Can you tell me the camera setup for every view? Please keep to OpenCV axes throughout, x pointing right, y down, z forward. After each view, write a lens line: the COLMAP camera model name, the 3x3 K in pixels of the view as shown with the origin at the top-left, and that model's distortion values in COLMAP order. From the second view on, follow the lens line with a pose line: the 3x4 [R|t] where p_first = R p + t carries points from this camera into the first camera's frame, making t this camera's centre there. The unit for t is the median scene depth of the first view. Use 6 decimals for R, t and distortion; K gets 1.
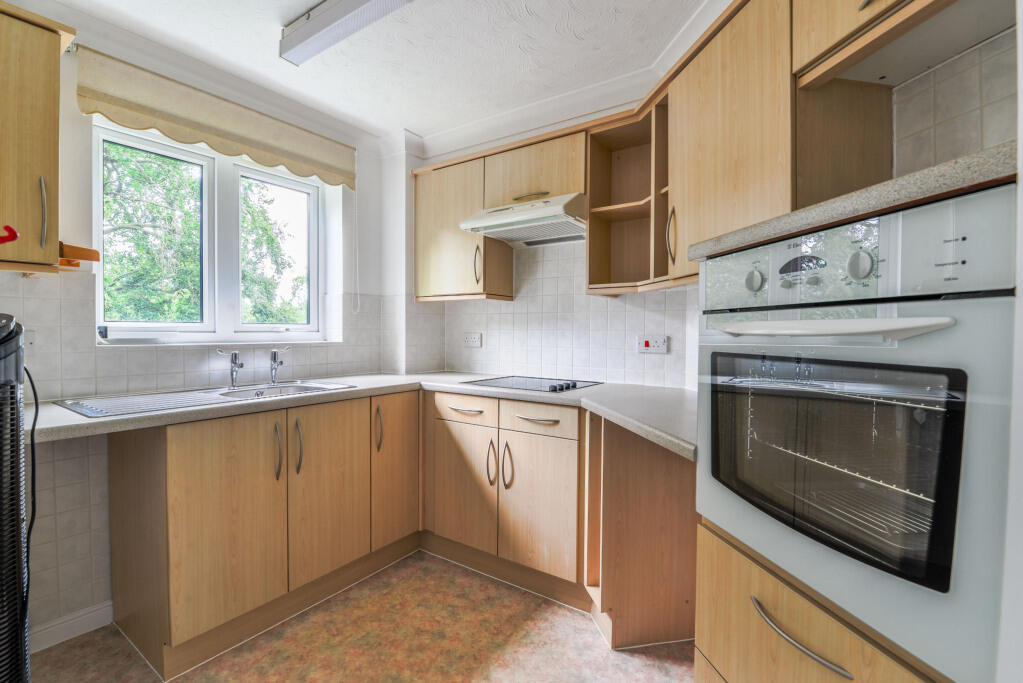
lens RADIAL K [[456.0, 0, 518.0], [0, 456.0, 340.2], [0, 0, 1]] dist [0.005119, -0.011485]
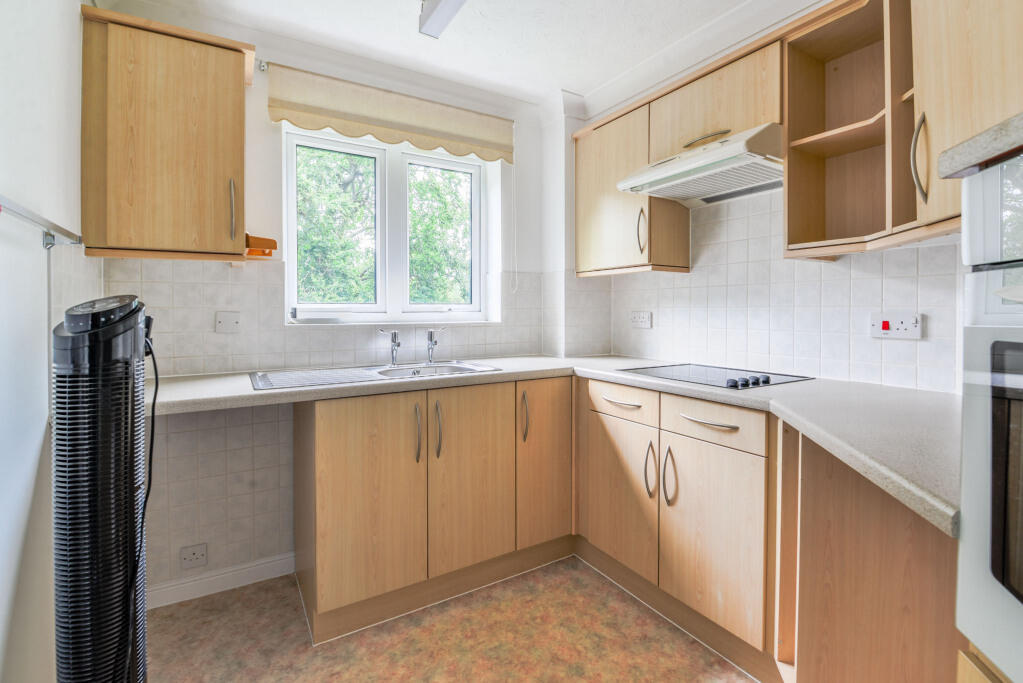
lens RADIAL K [[470.2, 0, 515.0], [0, 470.2, 315.9], [0, 0, 1]] dist [0.002248, -0.012390]
pose [[0.912899, -0.003429, -0.408171, 0.067062], [-0.000433, 0.999956, -0.009370, 0.000659], [0.408185, 0.008730, 0.912858, 0.135725]]
